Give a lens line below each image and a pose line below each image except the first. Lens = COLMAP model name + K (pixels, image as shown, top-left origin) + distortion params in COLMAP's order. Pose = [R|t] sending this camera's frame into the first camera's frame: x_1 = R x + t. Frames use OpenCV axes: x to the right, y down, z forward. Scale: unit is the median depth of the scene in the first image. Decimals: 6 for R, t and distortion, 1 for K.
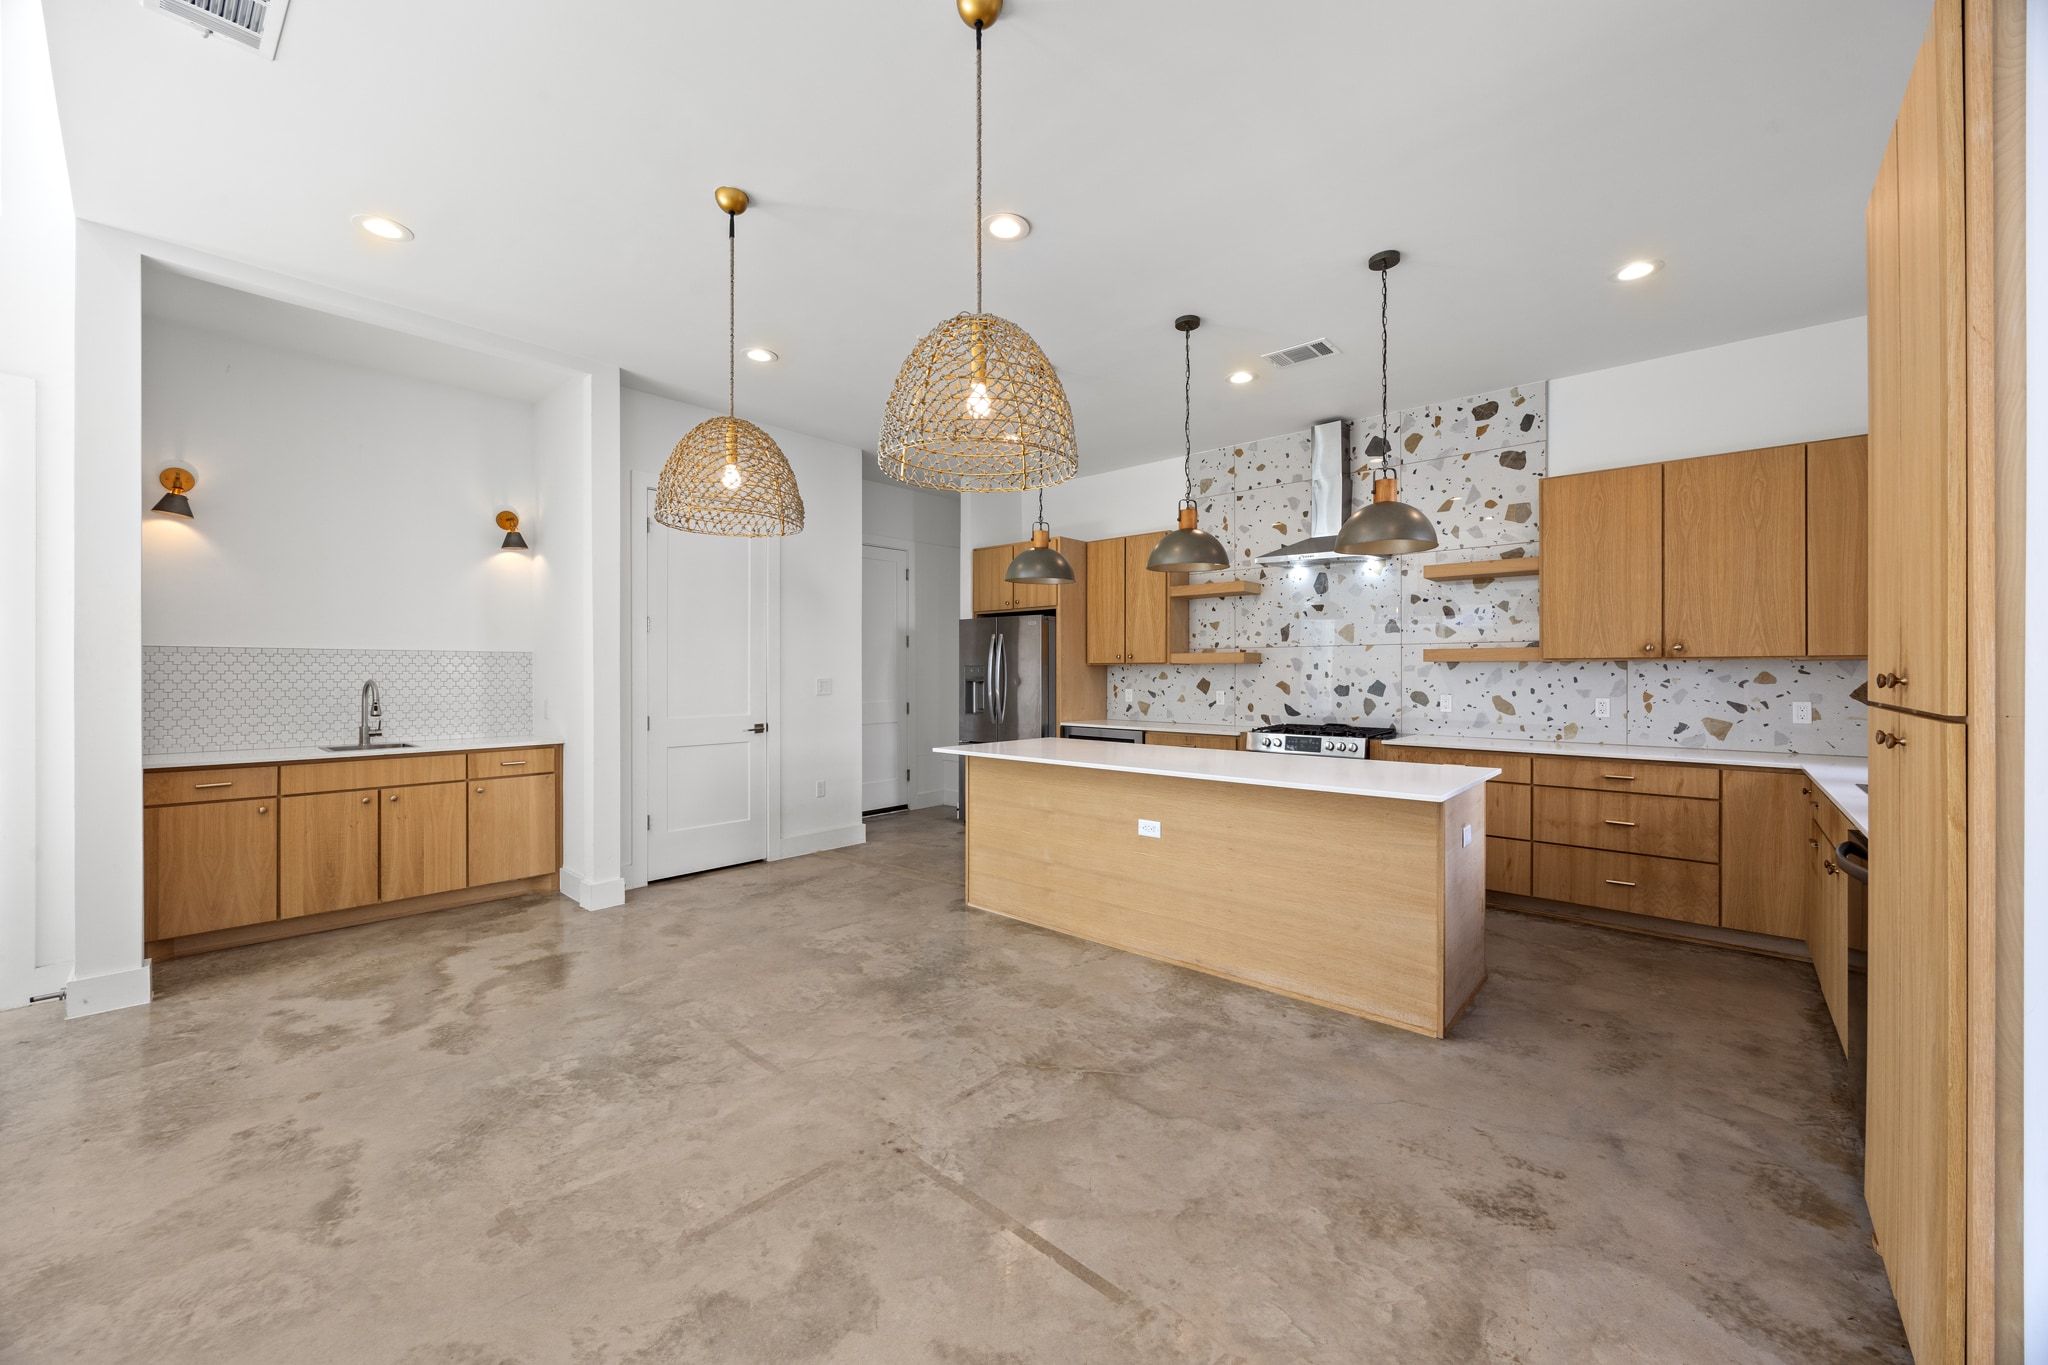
lens RADIAL K [[775.8, 0, 1023.3], [0, 775.8, 670.4], [0, 0, 1]] dist [-0.004274, 0.000267]
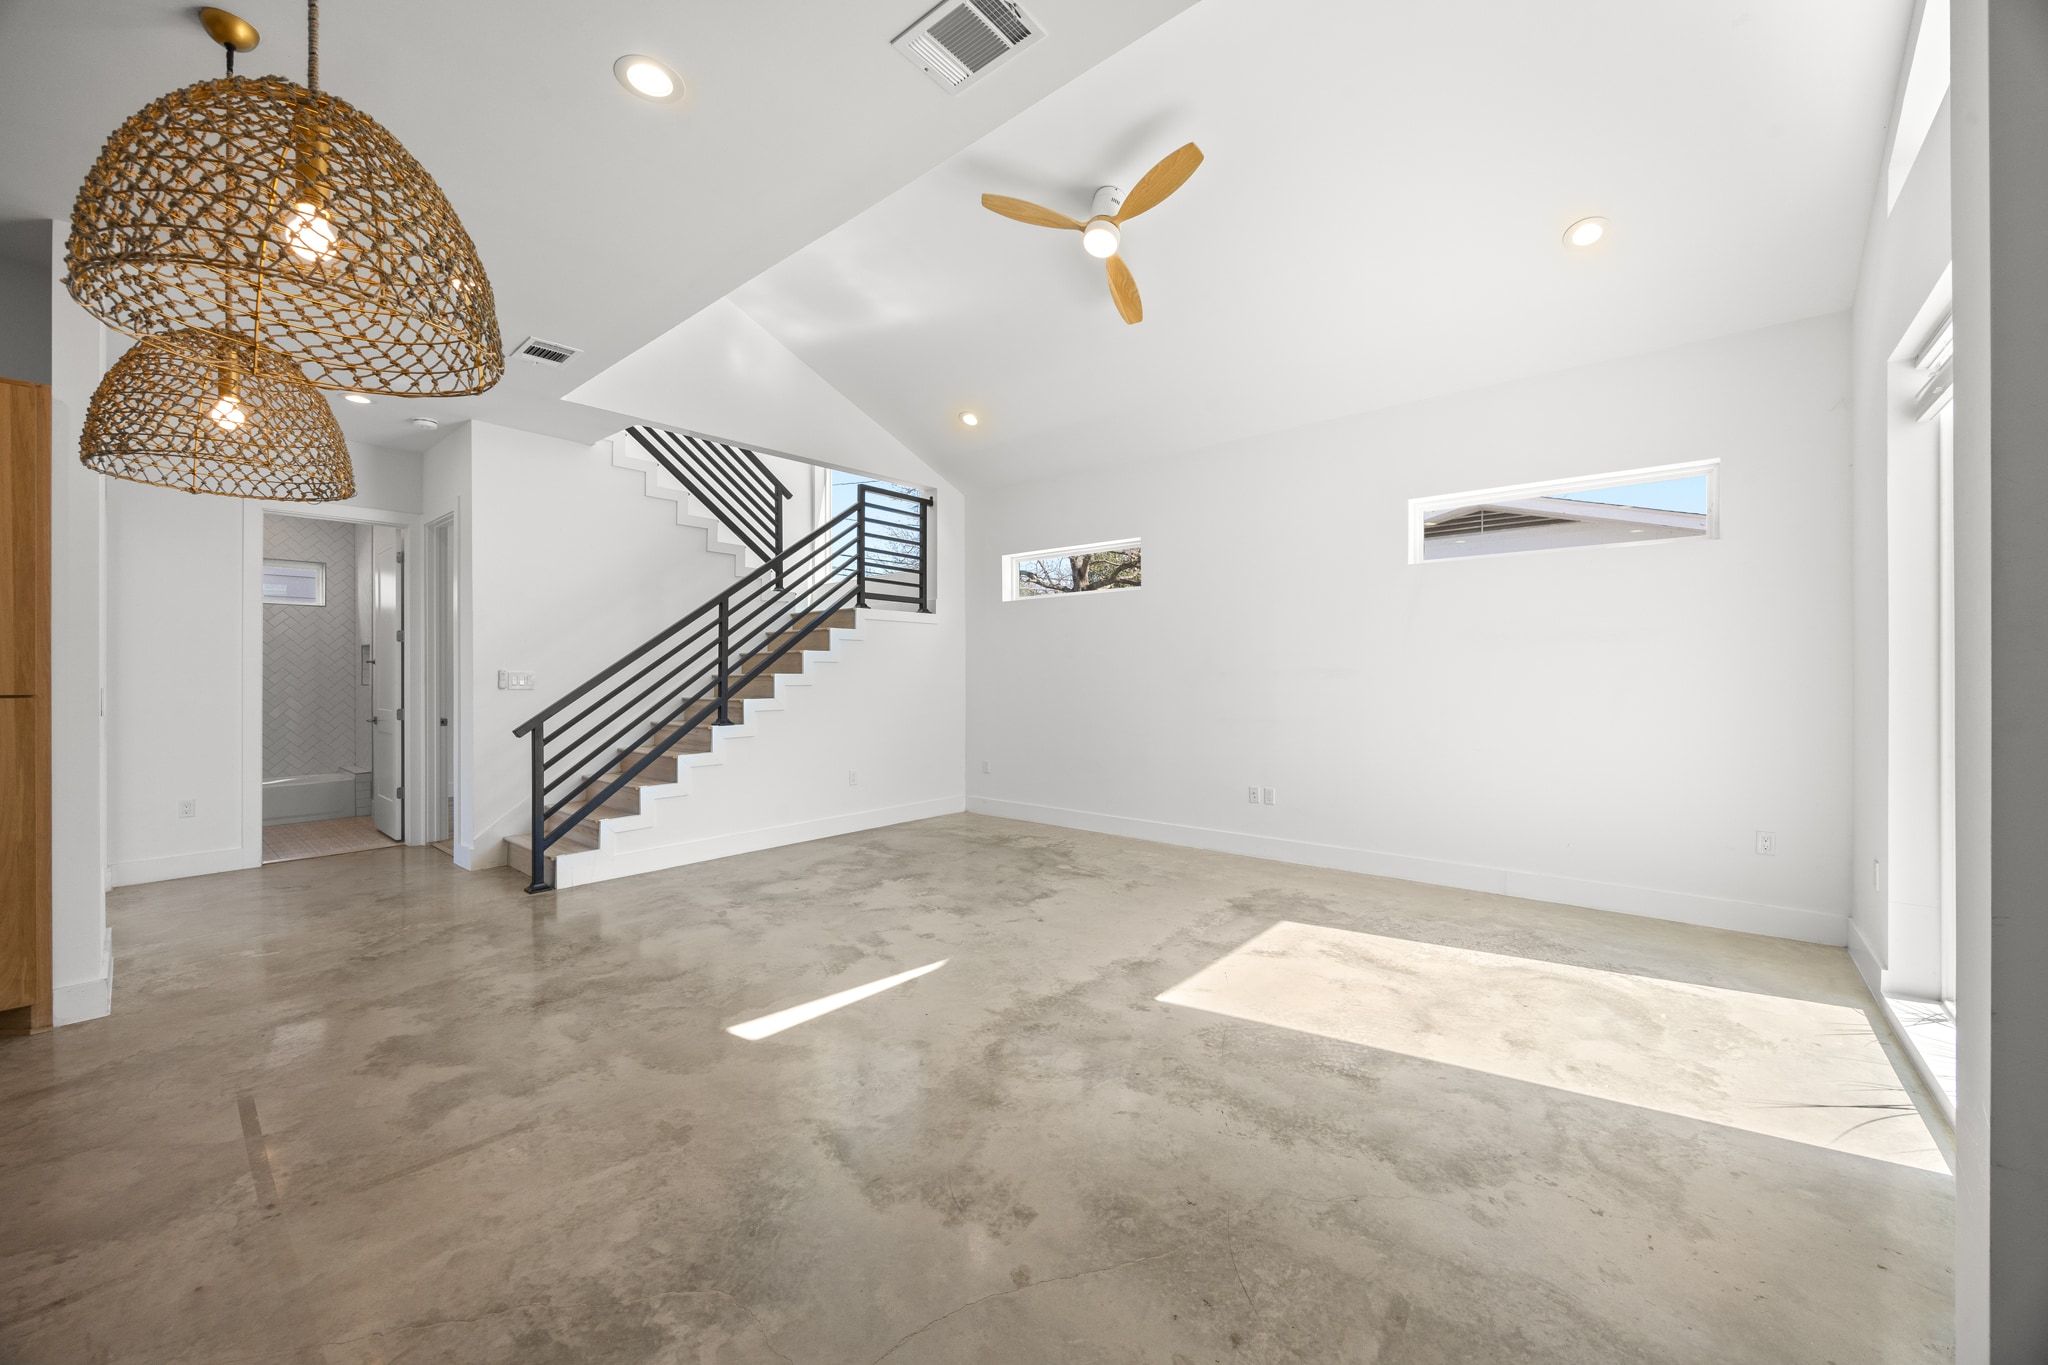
lens RADIAL K [[775.8, 0, 1023.9], [0, 775.8, 679.5], [0, 0, 1]] dist [-0.004274, 0.000267]
pose [[-0.999779, 0.001291, -0.020985, -0.529840], [0.001220, 0.999993, 0.003428, 0.001939], [0.020989, 0.003401, -0.999774, 0.993439]]
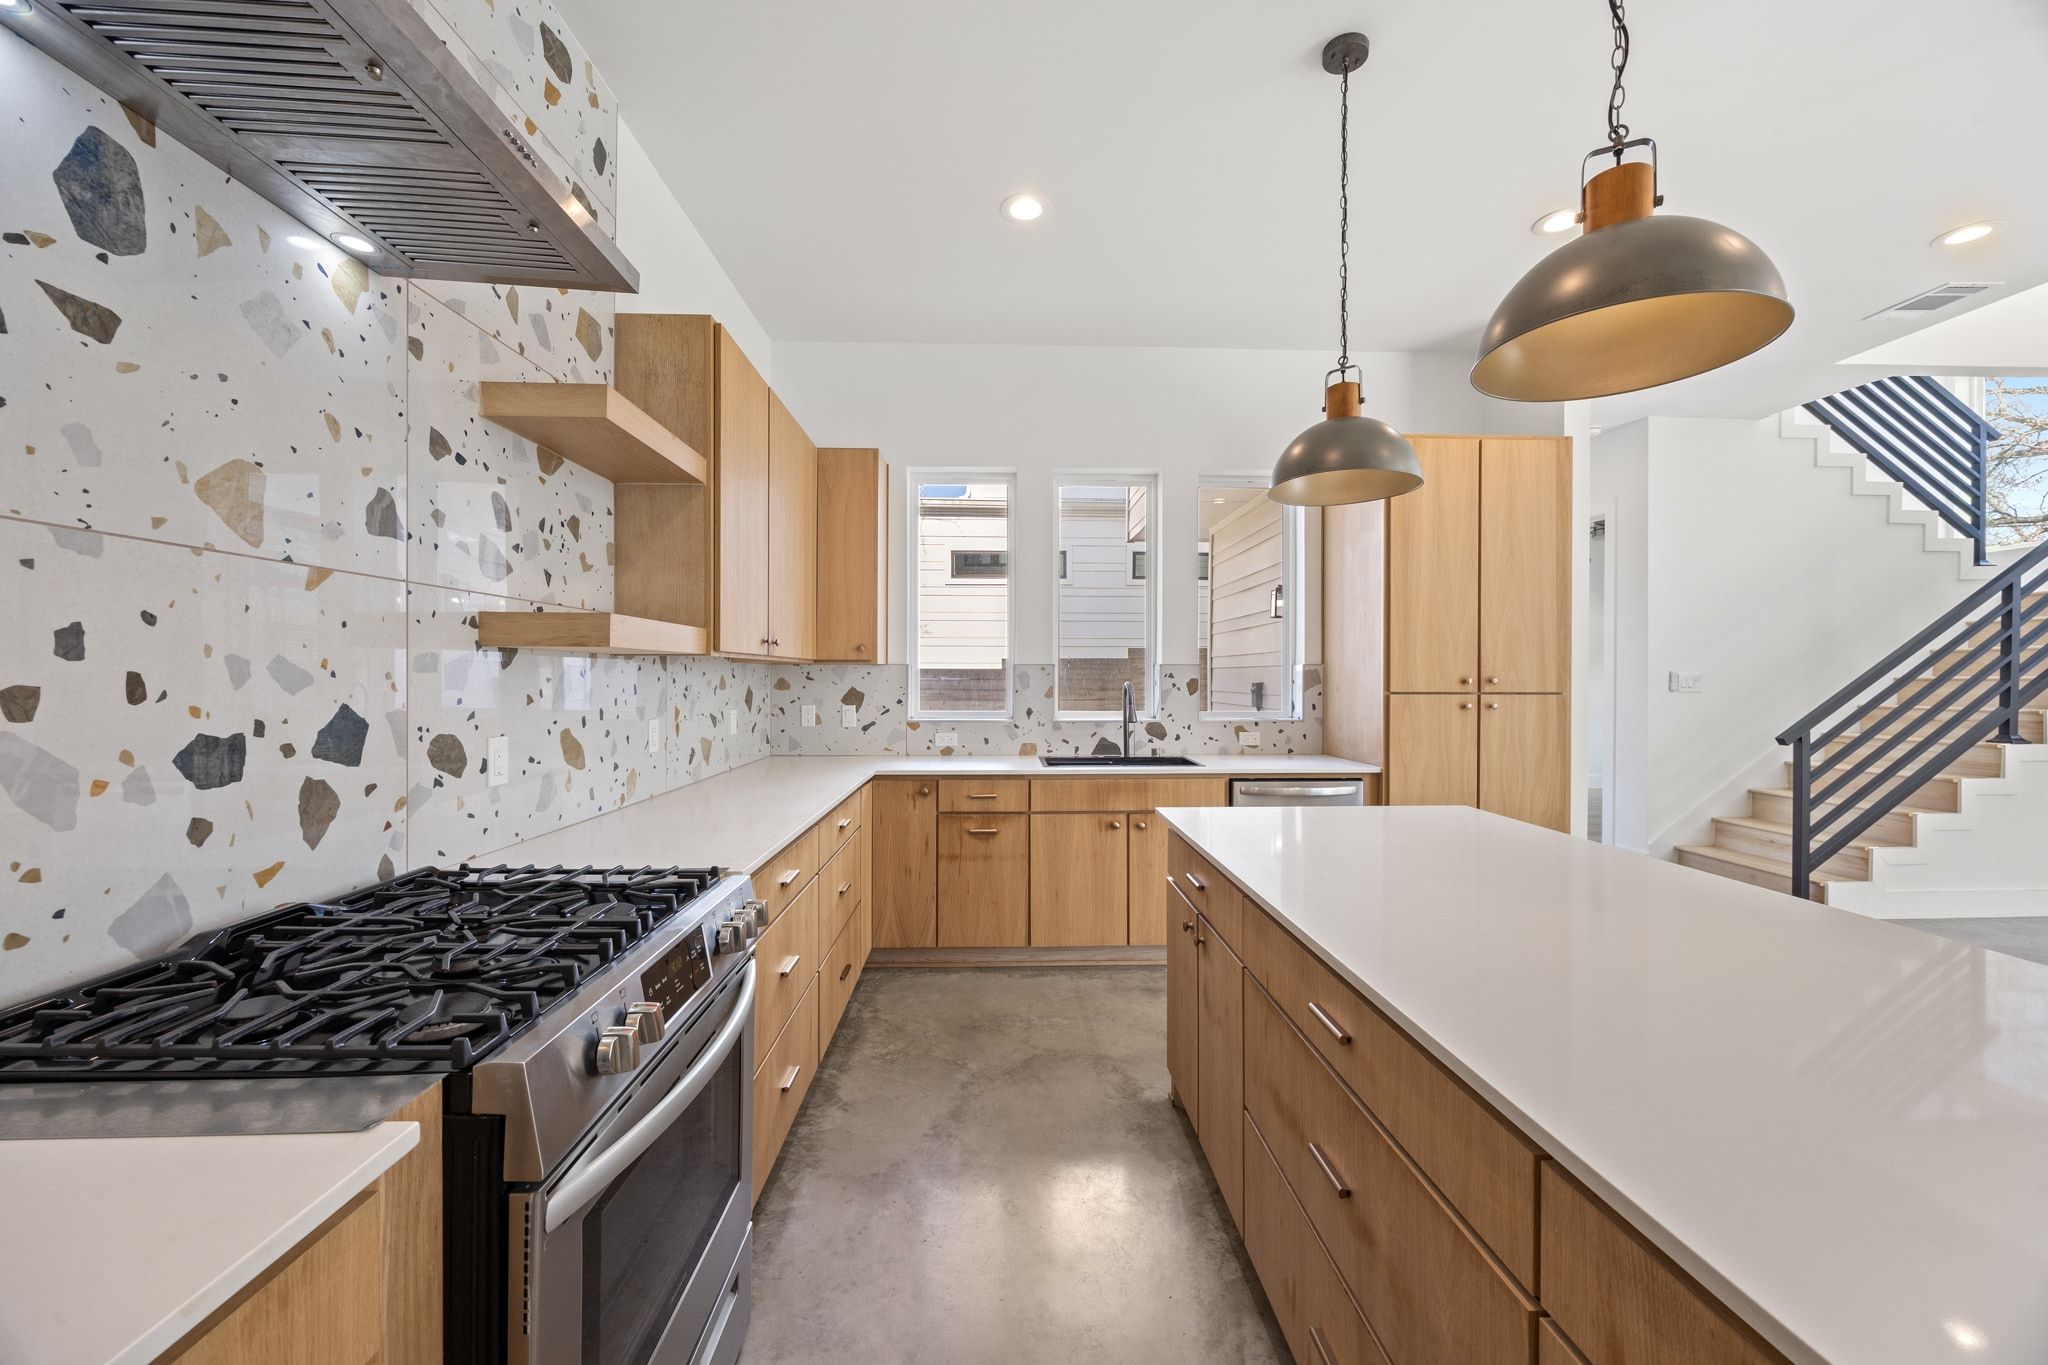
lens RADIAL K [[775.8, 0, 1016.3], [0, 775.8, 677.6], [0, 0, 1]] dist [-0.004274, 0.000267]
pose [[-0.685326, -0.002988, 0.728230, 0.138588], [-0.003985, 0.999992, 0.000352, 0.002877], [-0.728226, -0.002661, -0.685332, 1.301130]]
